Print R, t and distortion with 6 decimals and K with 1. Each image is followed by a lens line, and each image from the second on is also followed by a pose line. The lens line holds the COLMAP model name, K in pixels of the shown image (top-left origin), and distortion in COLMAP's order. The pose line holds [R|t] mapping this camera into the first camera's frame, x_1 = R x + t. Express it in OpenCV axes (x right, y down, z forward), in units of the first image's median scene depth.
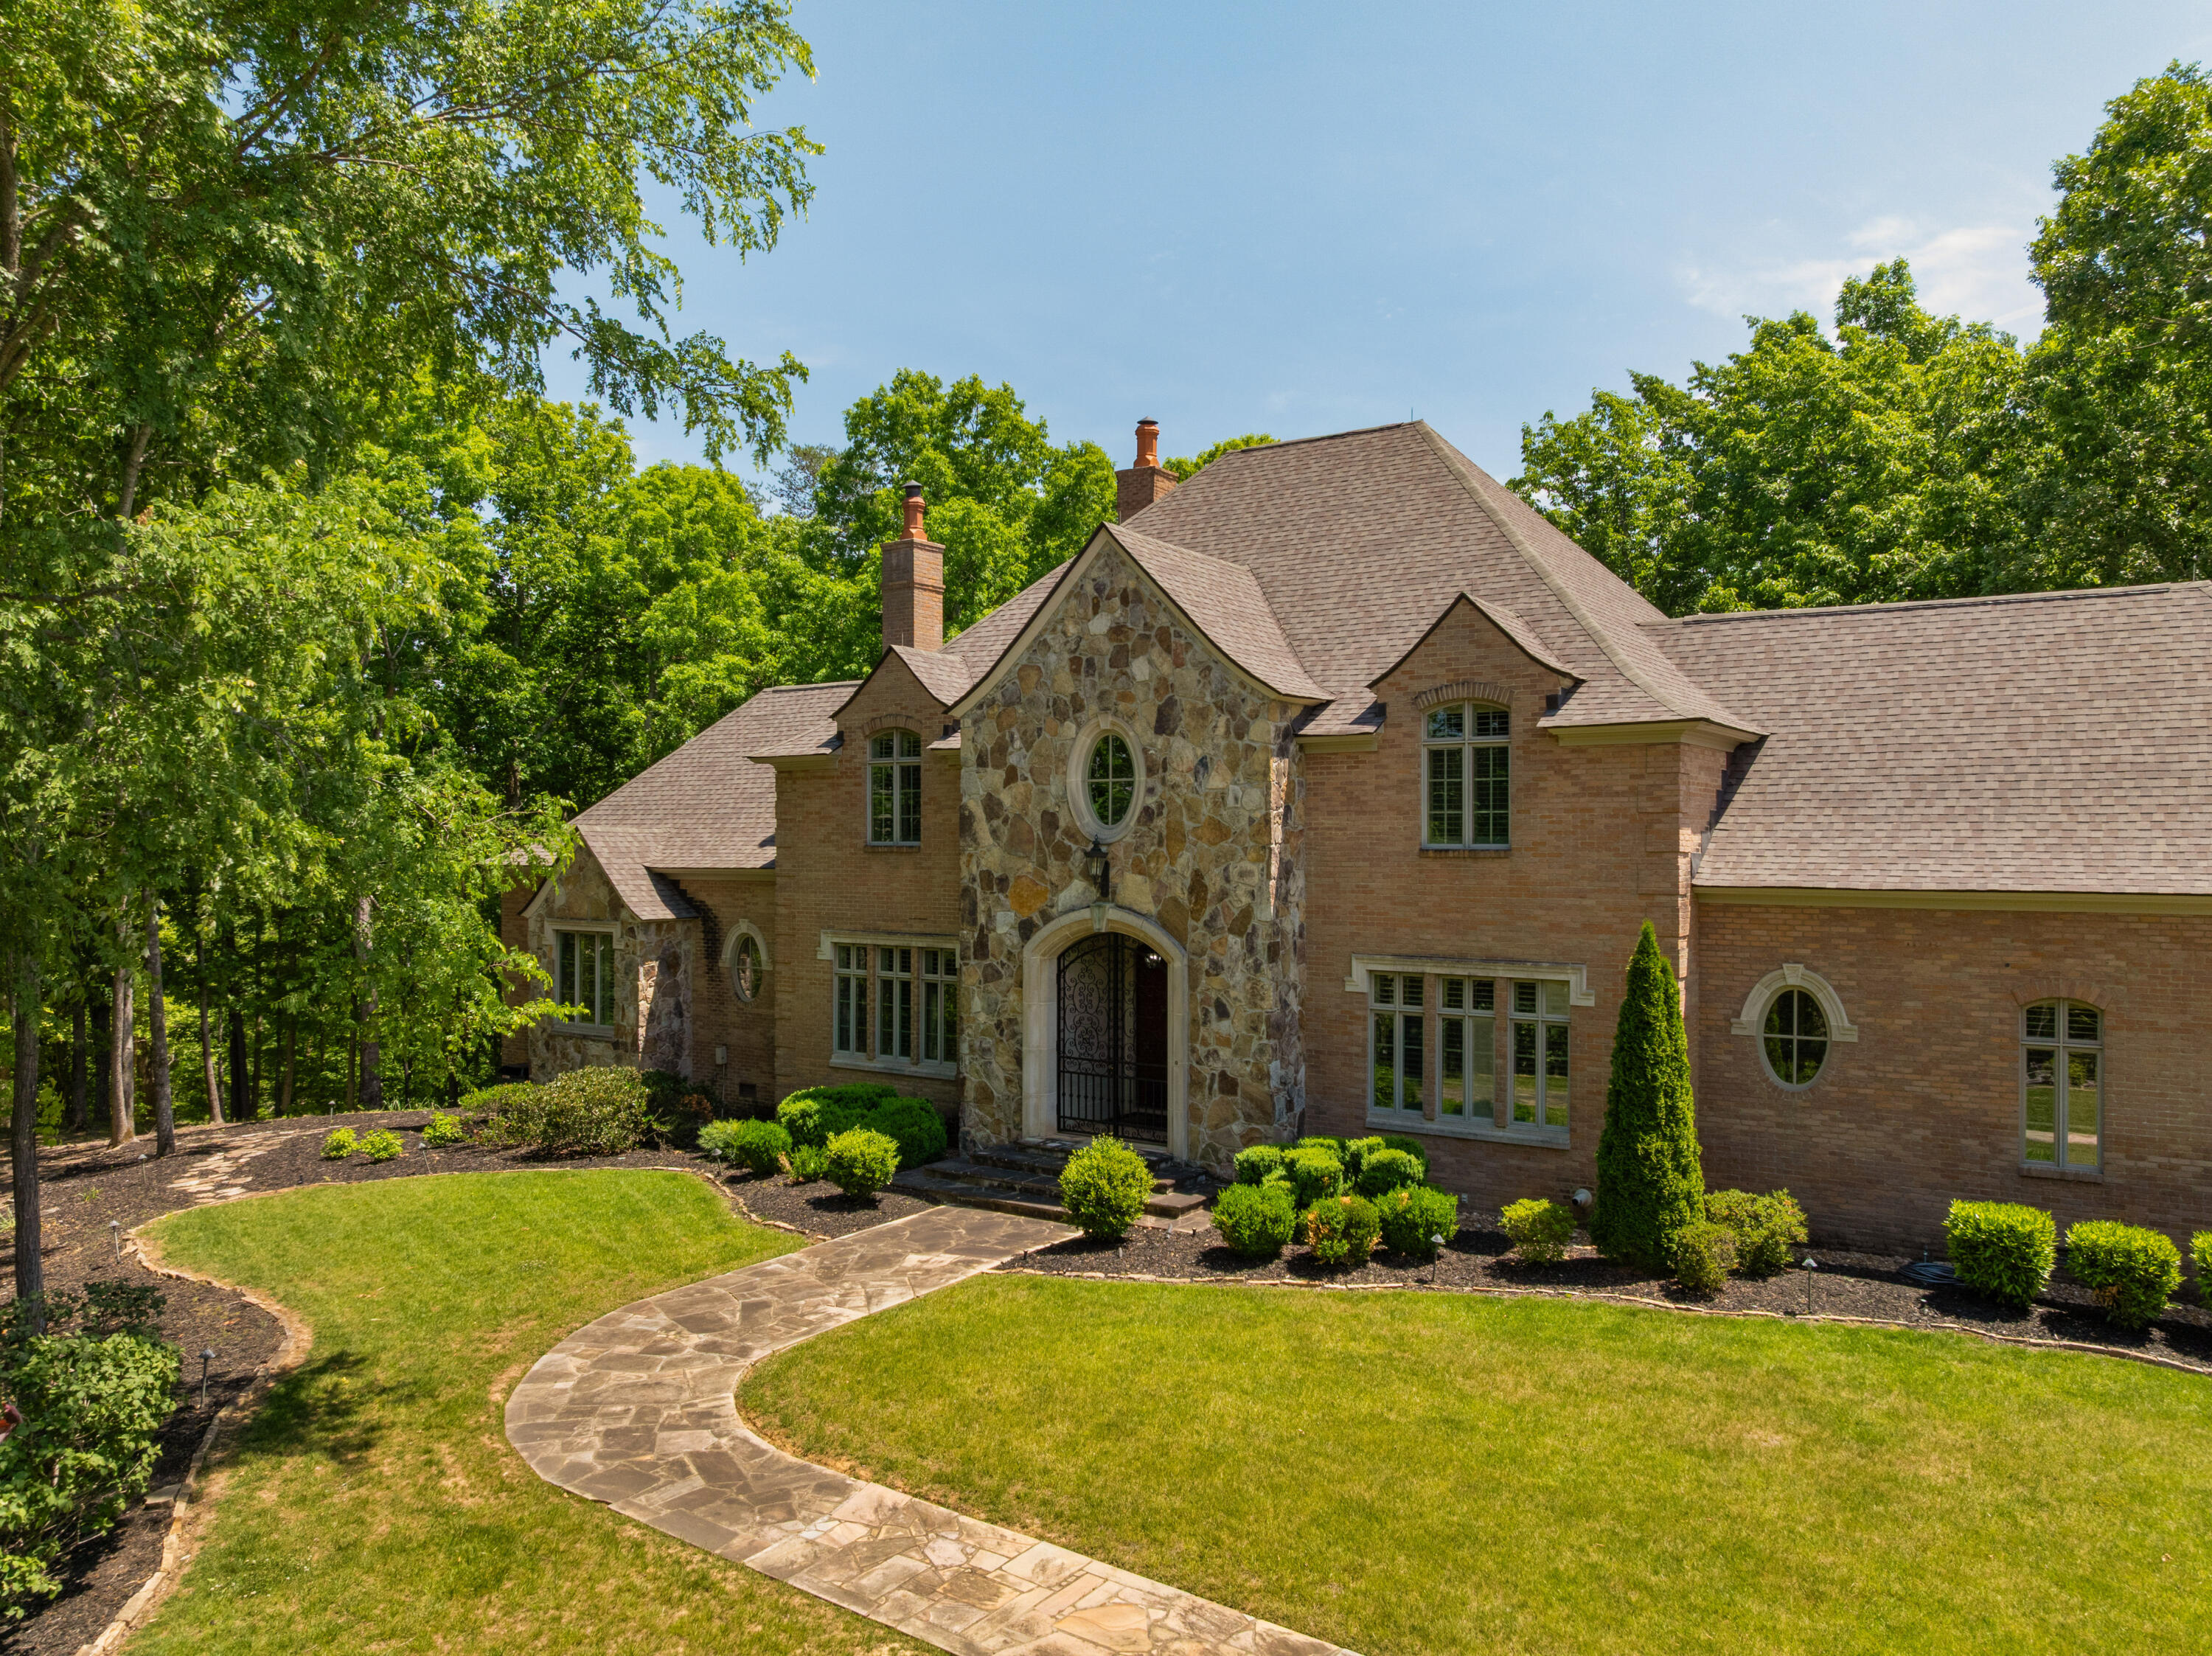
lens RADIAL K [[1568.7, 0, 1104.7], [0, 1568.7, 823.1], [0, 0, 1]] dist [-0.039205, 0.006289]
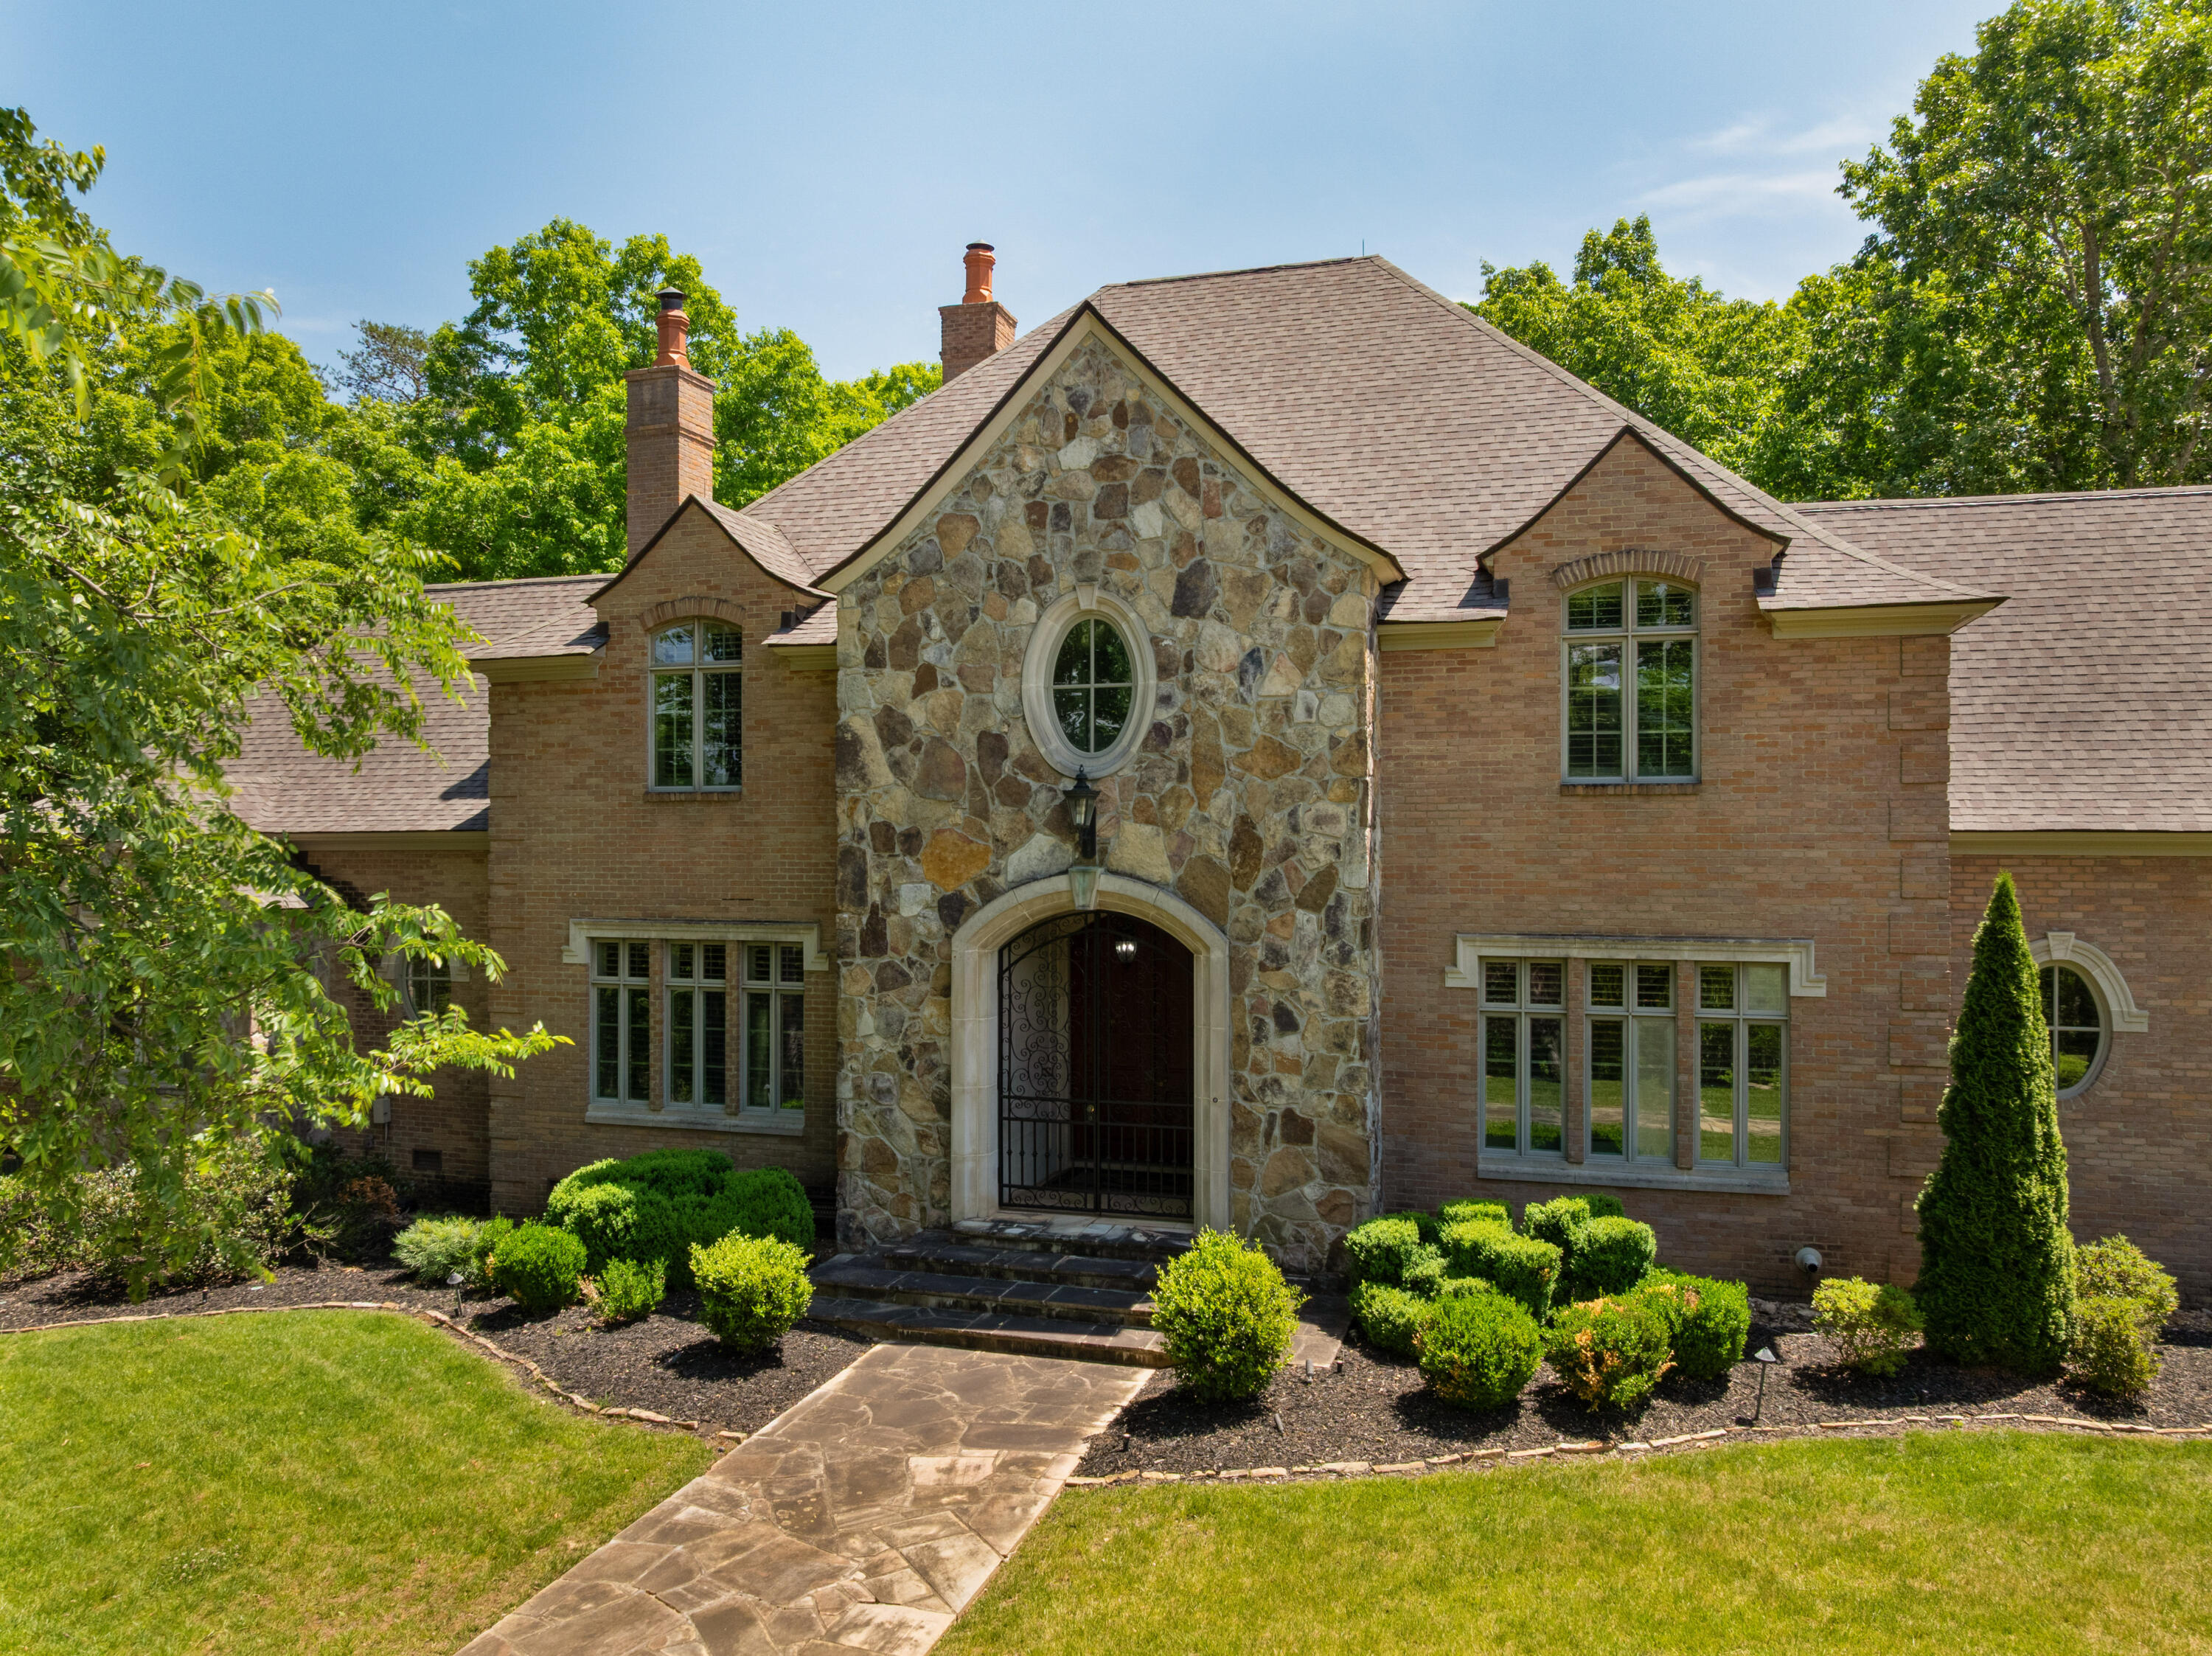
lens RADIAL K [[1568.7, 0, 1110.2], [0, 1568.7, 835.0], [0, 0, 1]] dist [-0.039205, 0.006289]
pose [[0.955021, -0.001133, 0.296538, -0.204114], [-0.001365, 0.999965, 0.008216, 0.033834], [-0.296537, -0.008251, 0.954986, 0.379105]]
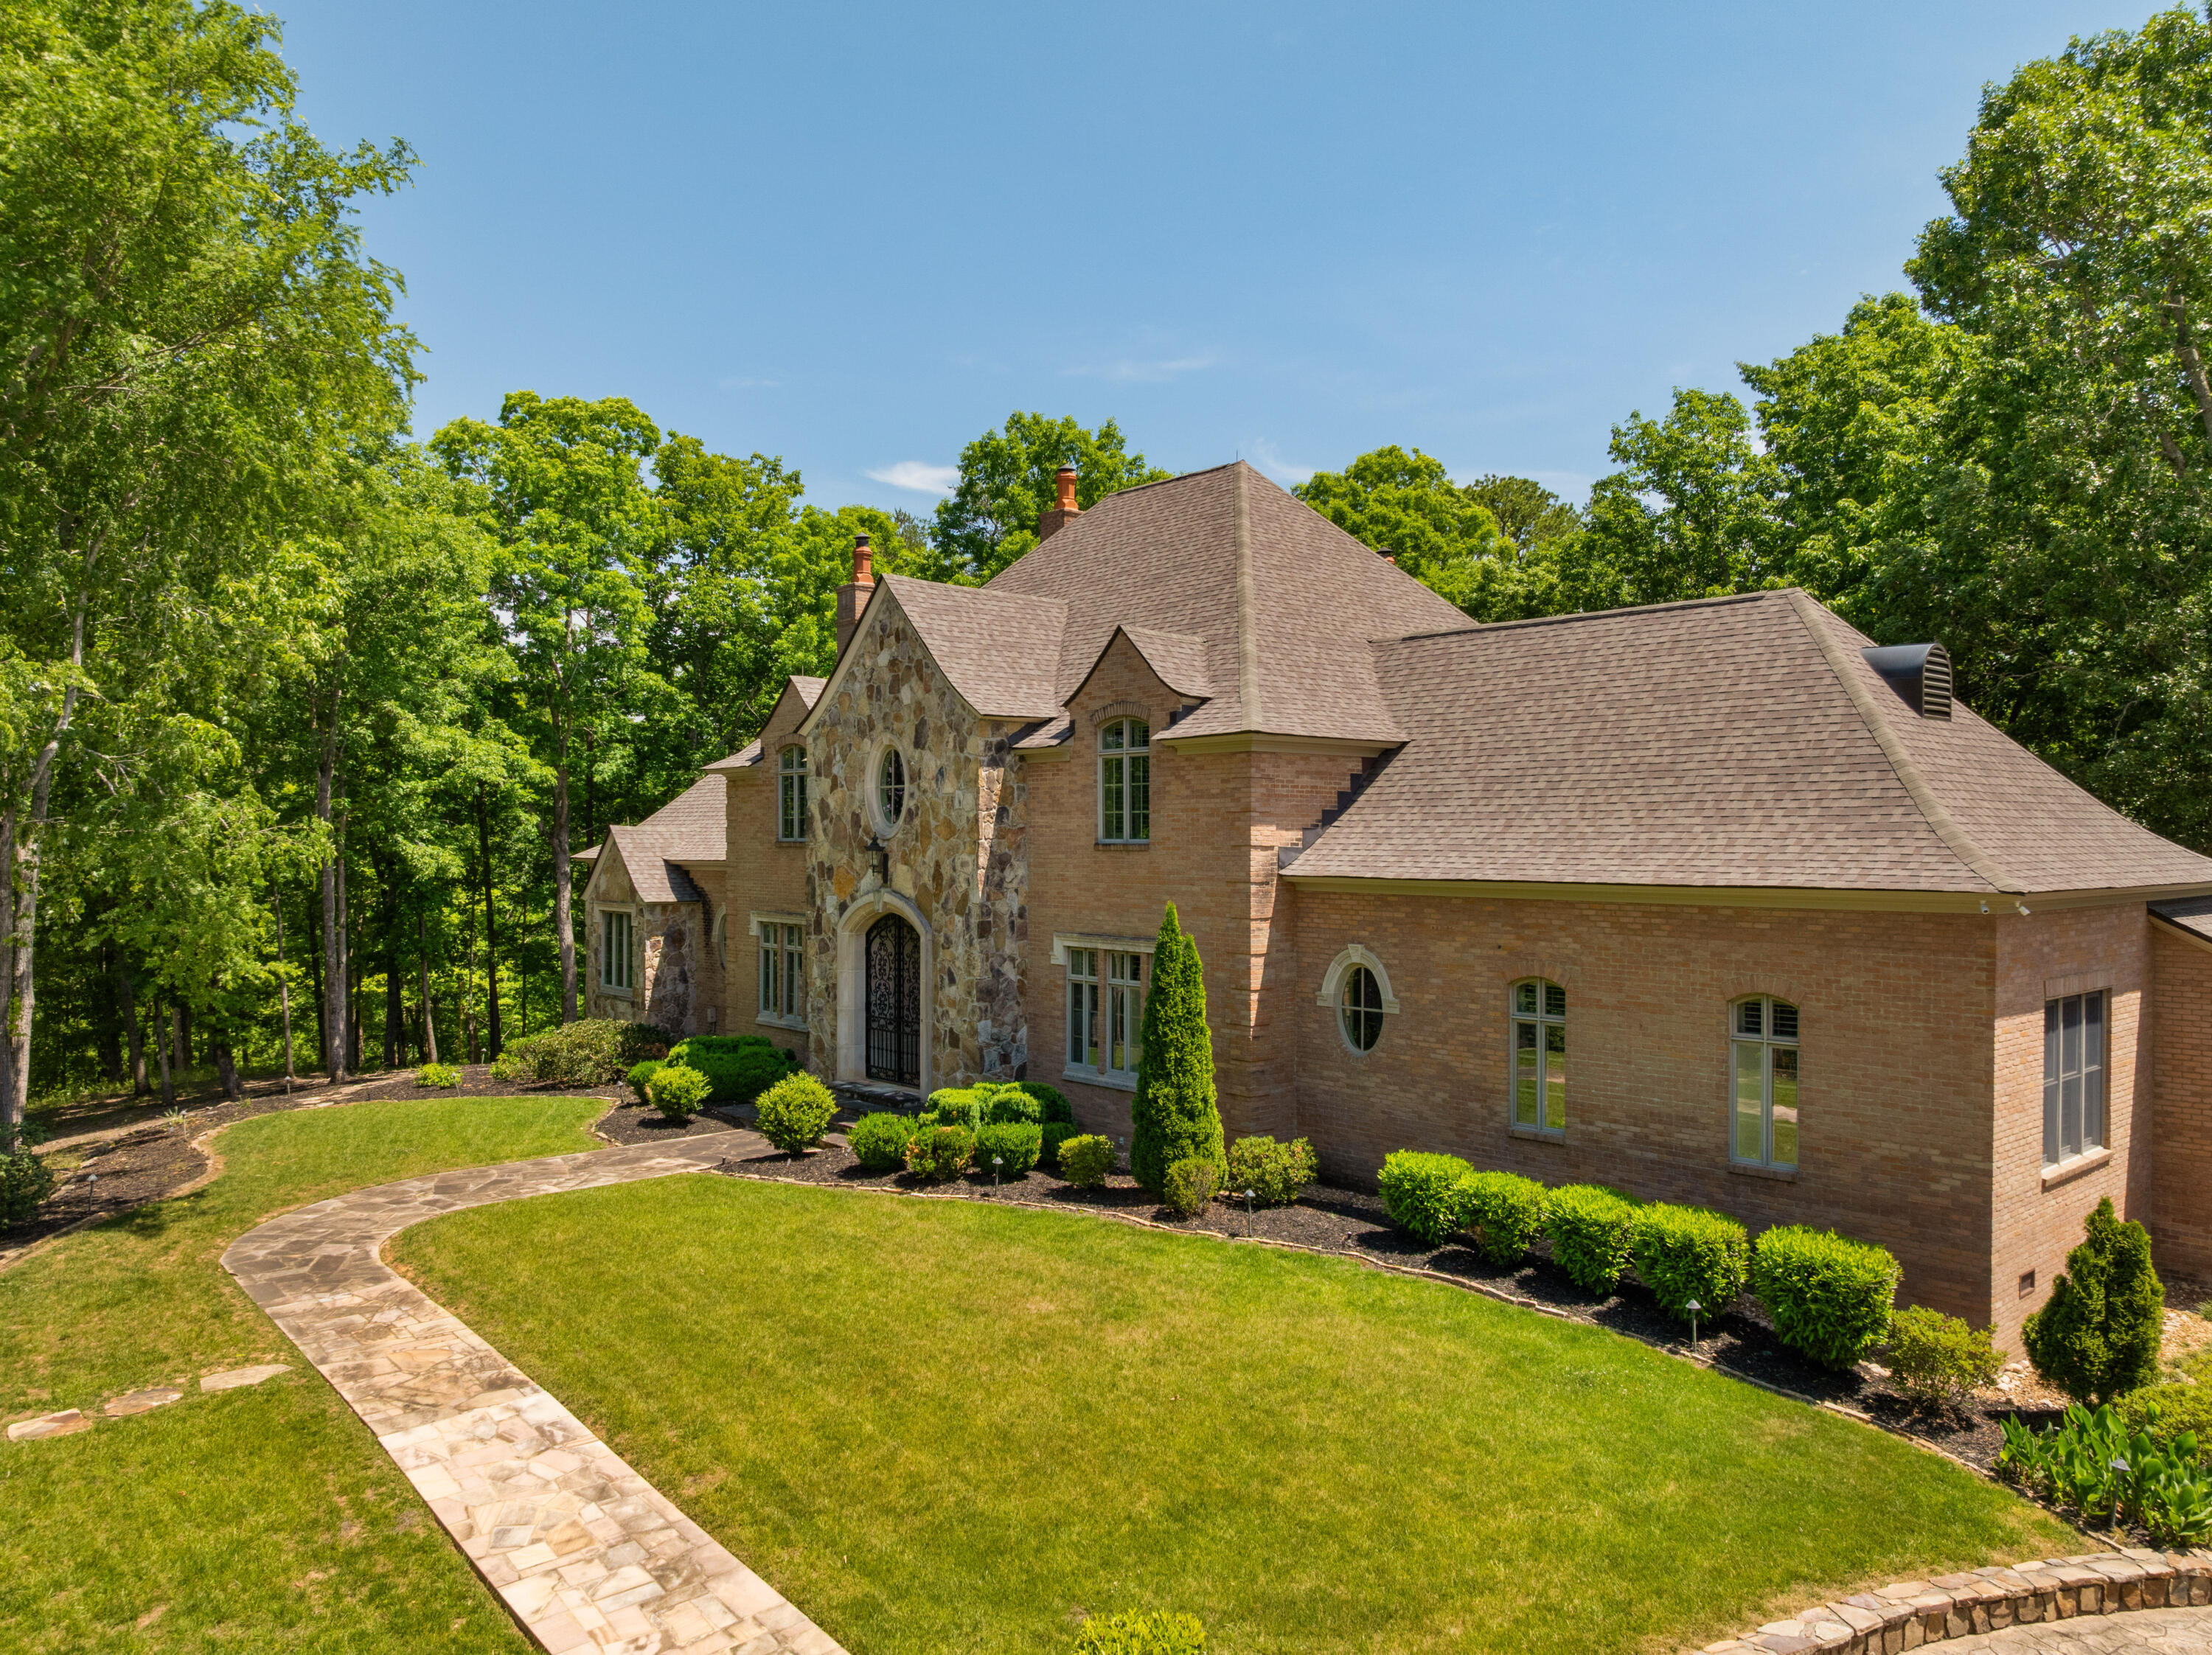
lens RADIAL K [[1568.6, 0, 1105.7], [0, 1568.6, 825.5], [0, 0, 1]] dist [-0.039205, 0.006289]
pose [[0.968204, -0.002455, -0.250151, 0.500238], [0.002823, 0.999995, 0.001111, 0.001694], [0.250148, -0.001782, 0.968206, -0.137362]]
